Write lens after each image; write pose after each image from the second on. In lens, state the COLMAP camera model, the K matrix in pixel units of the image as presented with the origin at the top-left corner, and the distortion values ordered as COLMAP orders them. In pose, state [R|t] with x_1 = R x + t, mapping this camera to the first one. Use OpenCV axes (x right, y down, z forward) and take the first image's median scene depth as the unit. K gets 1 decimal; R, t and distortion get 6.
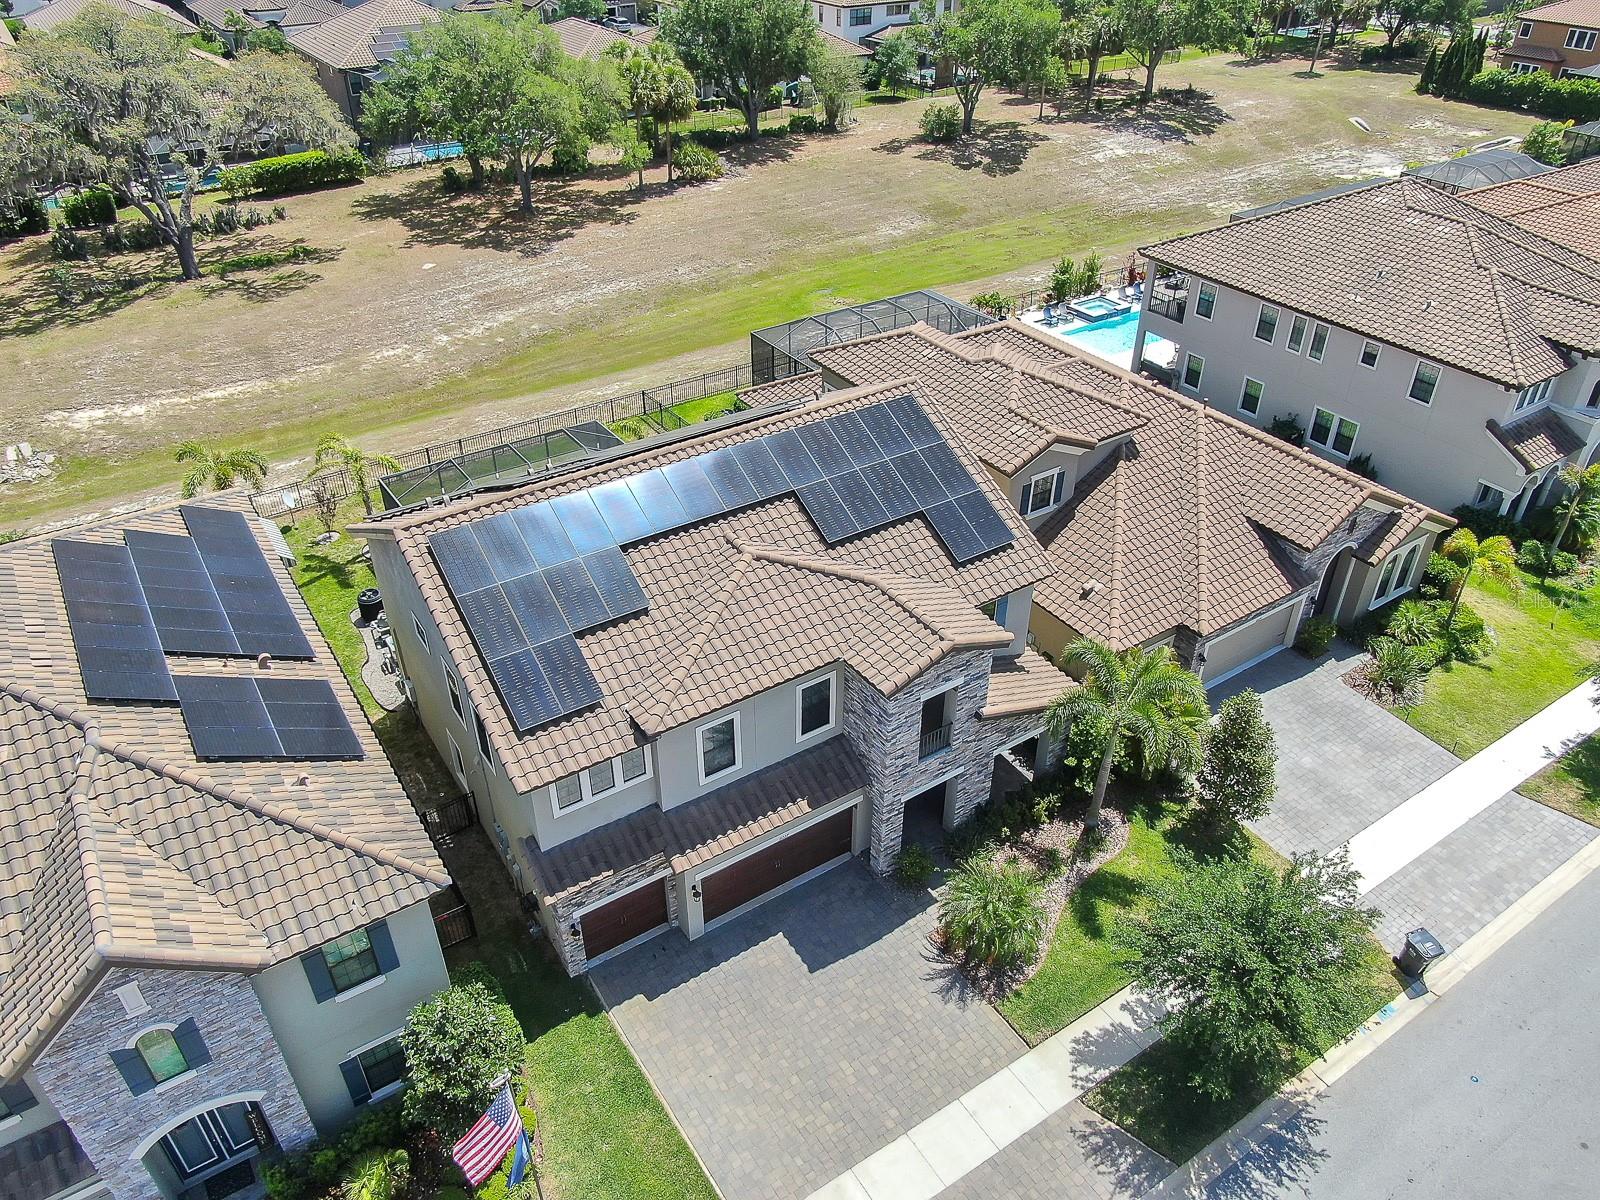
lens RADIAL K [[1154.0, 0, 800.0], [0, 1154.0, 600.0], [0, 0, 1]] dist [-0.020173, 0.009906]
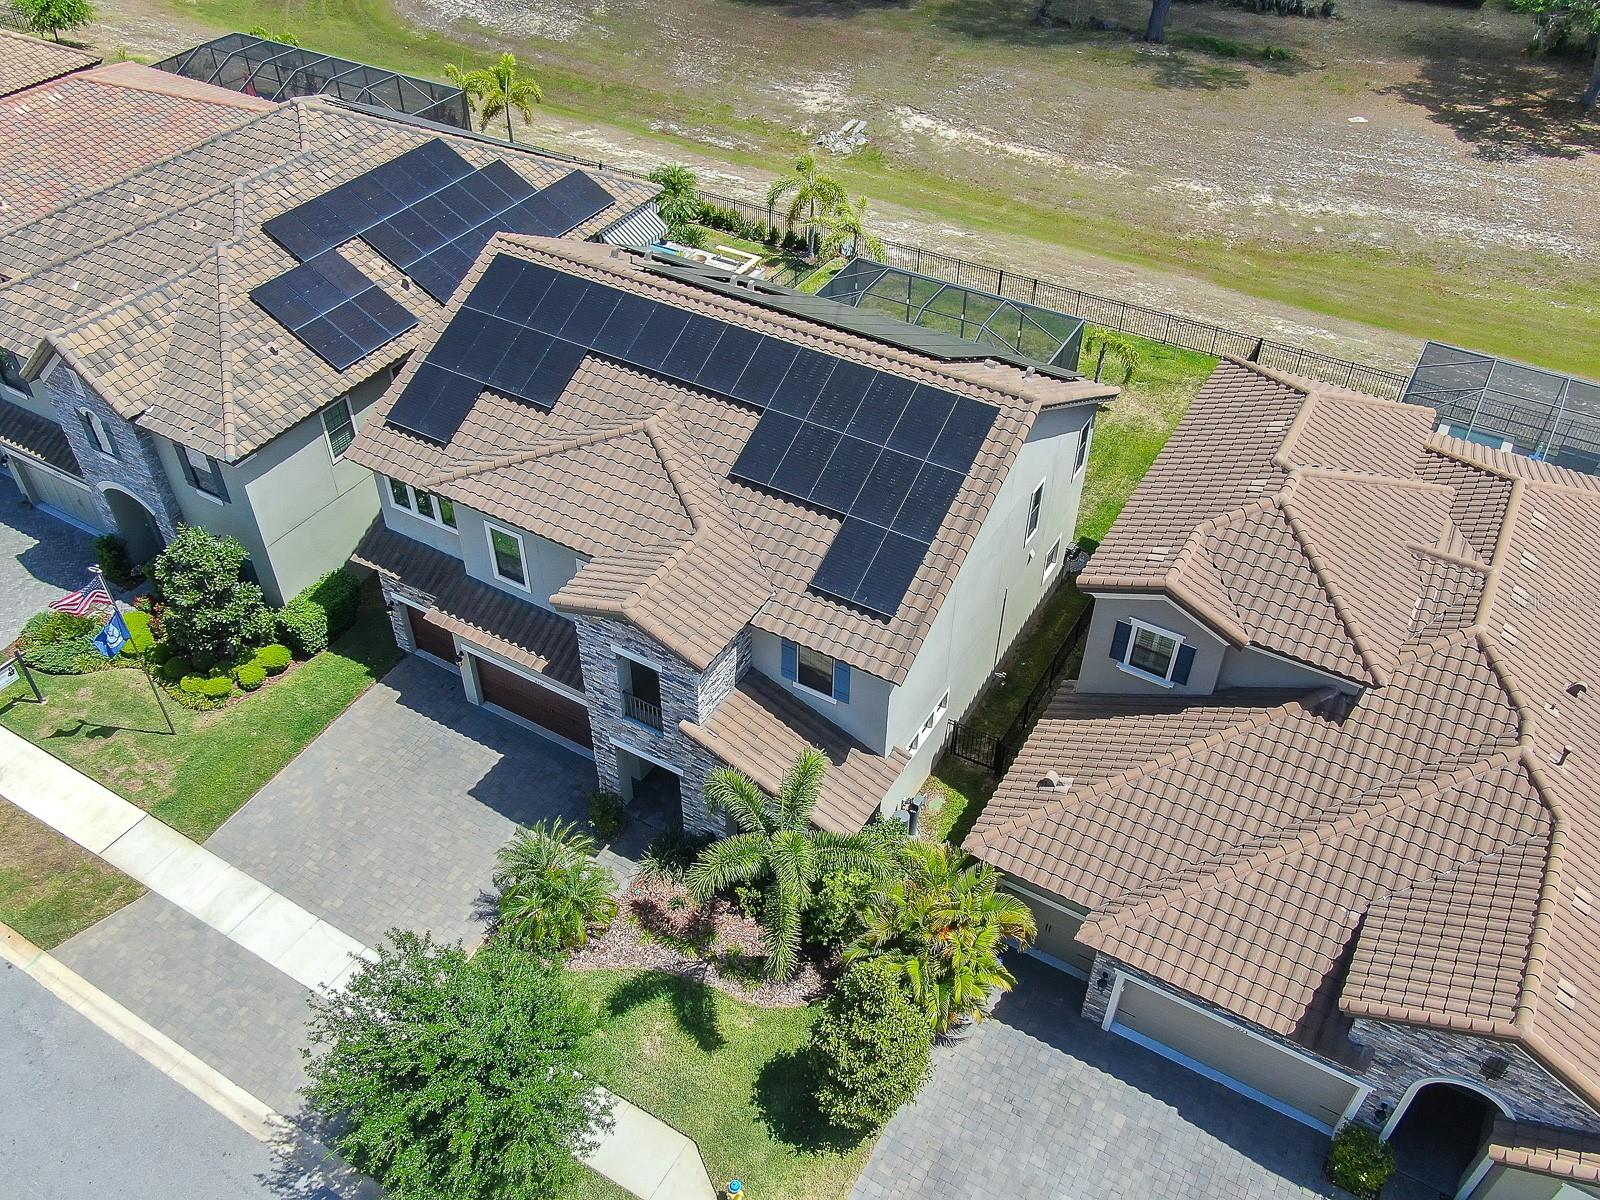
lens RADIAL K [[1308.4, 0, 800.0], [0, 1308.4, 600.0], [0, 0, 1]] dist [0.007158, -0.001475]
pose [[0.437451, 0.596386, -0.673023, 0.781116], [-0.516333, 0.779345, 0.354996, -0.357498], [0.736232, 0.192210, 0.648859, 0.409975]]
